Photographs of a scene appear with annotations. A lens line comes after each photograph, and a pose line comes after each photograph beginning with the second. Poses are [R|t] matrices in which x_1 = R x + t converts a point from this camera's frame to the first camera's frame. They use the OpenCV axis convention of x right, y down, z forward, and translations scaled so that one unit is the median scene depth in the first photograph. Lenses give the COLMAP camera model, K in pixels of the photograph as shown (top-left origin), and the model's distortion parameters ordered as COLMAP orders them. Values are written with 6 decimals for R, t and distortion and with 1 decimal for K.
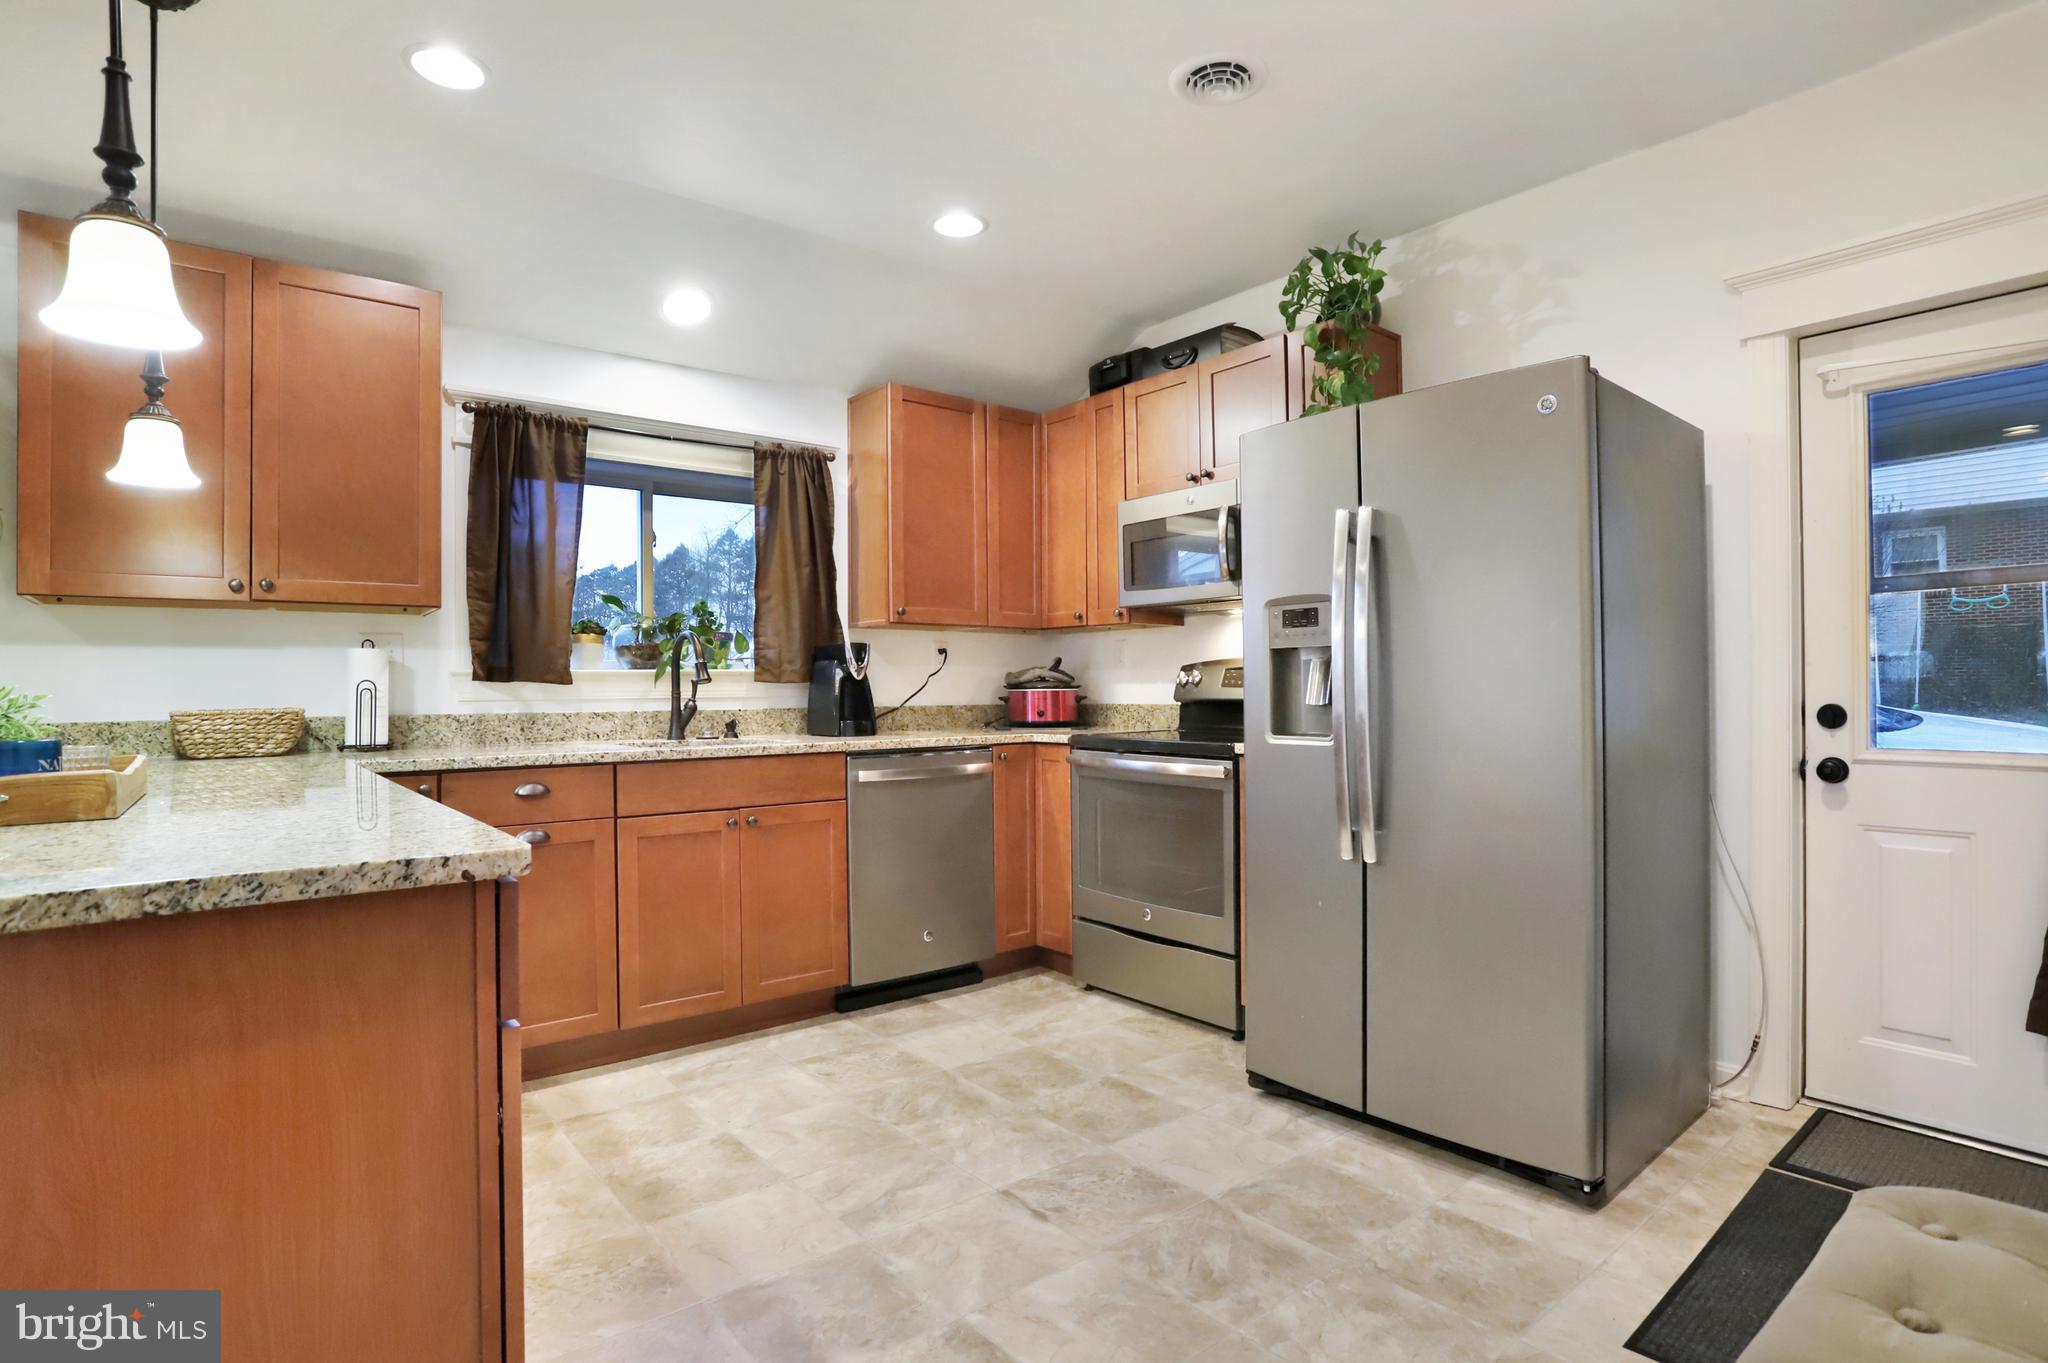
lens RADIAL K [[1036.4, 0, 952.7], [0, 1036.4, 680.2], [0, 0, 1]] dist [-0.052214, 0.019985]
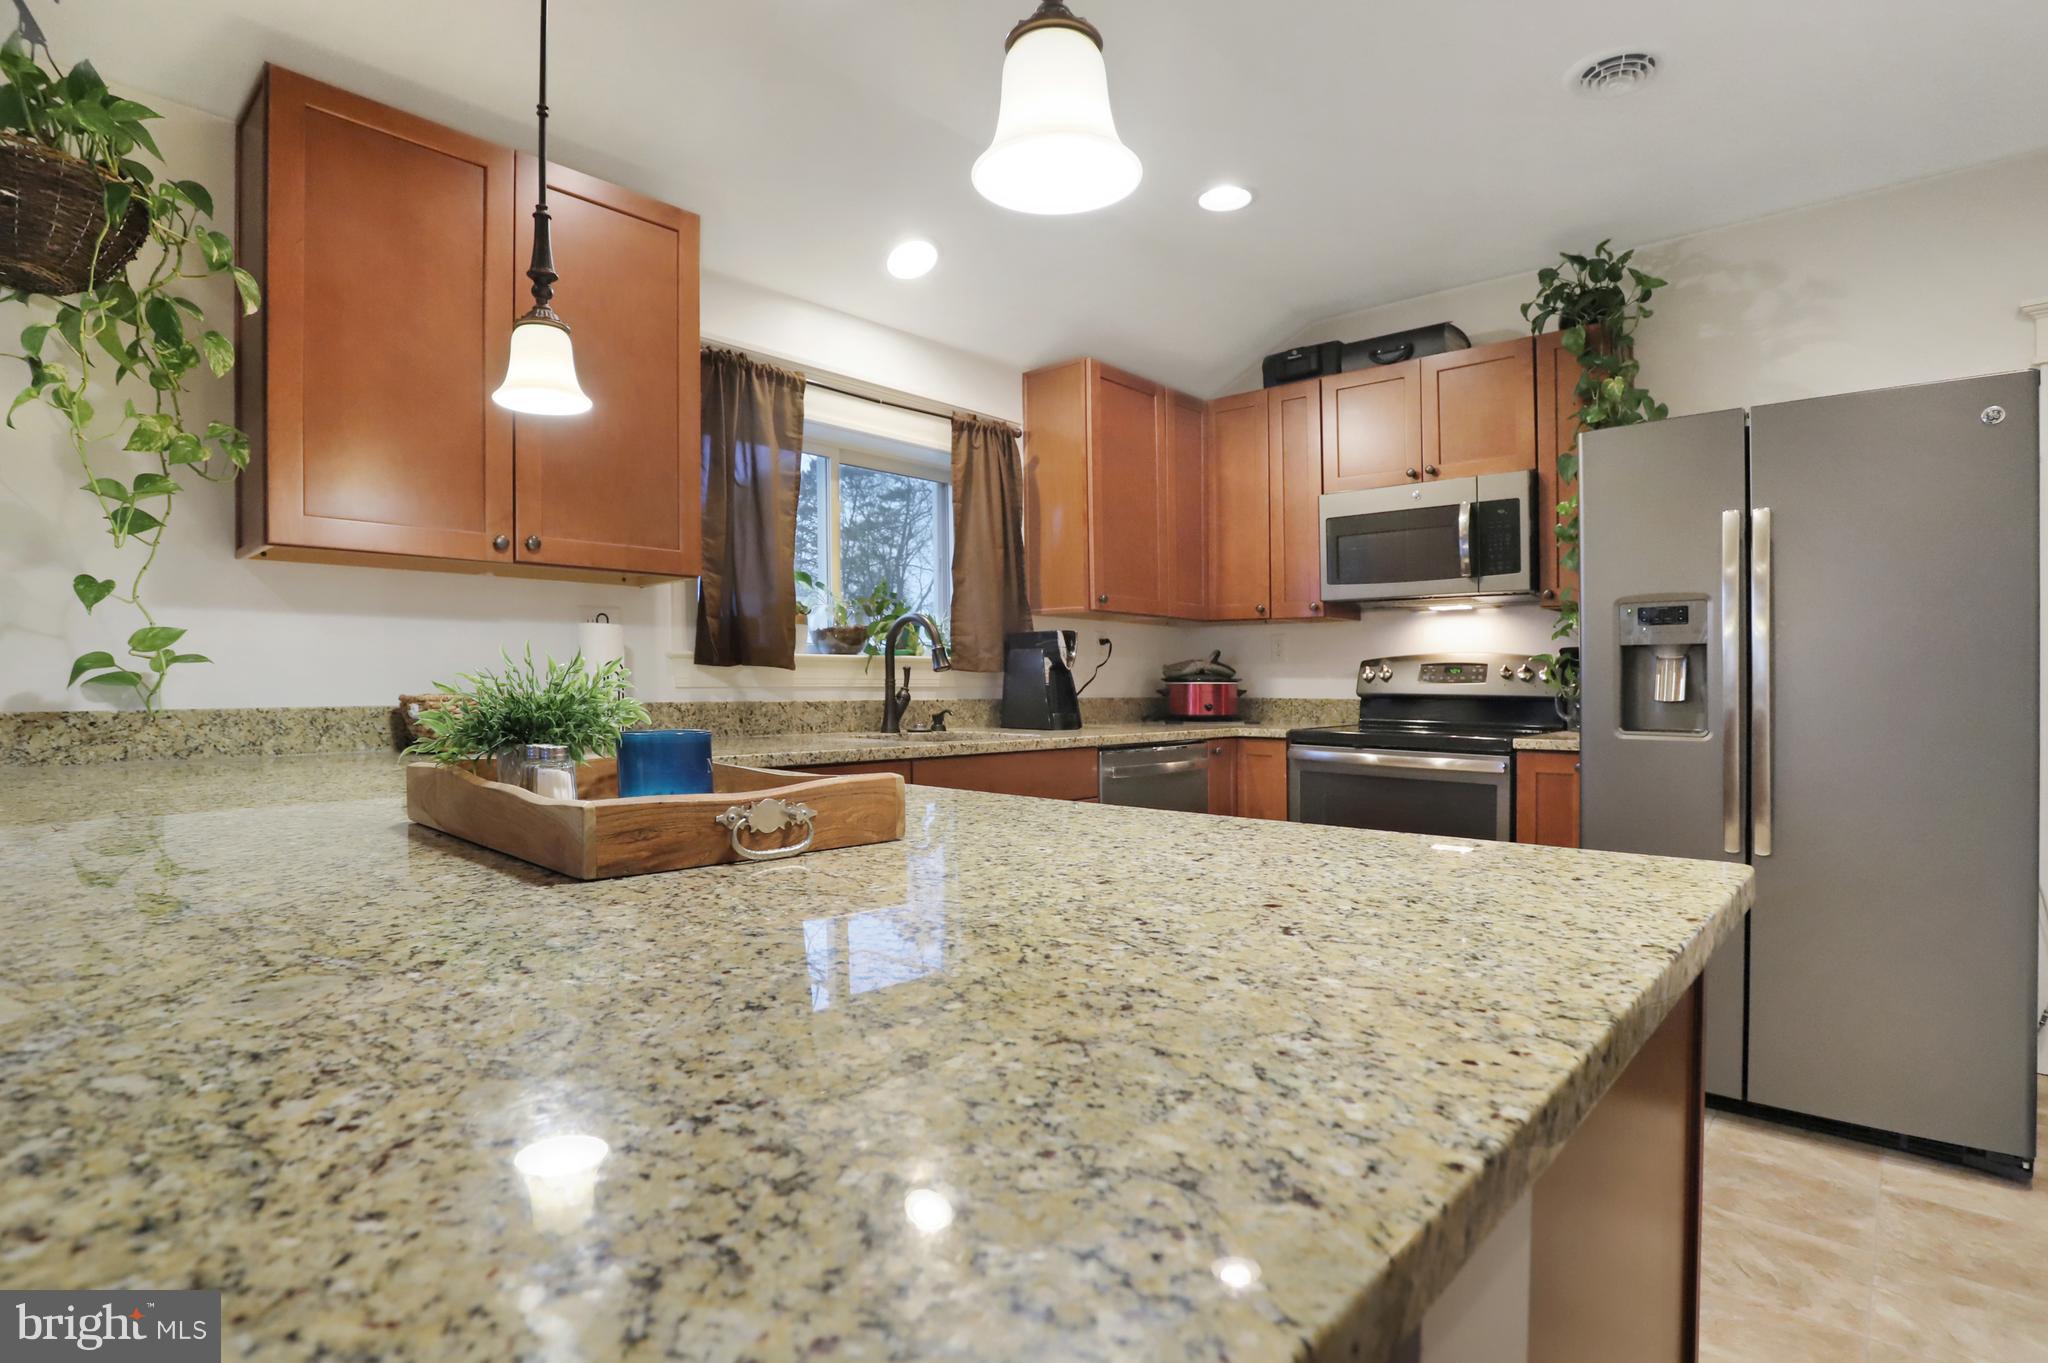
lens RADIAL K [[1036.4, 0, 981.8], [0, 1036.4, 672.9], [0, 0, 1]] dist [-0.052214, 0.019985]
pose [[0.986288, 0.014541, 0.164394, -0.325644], [-0.014355, 0.999894, -0.002323, 0.005631], [-0.164411, -0.000069, 0.986392, 0.082209]]
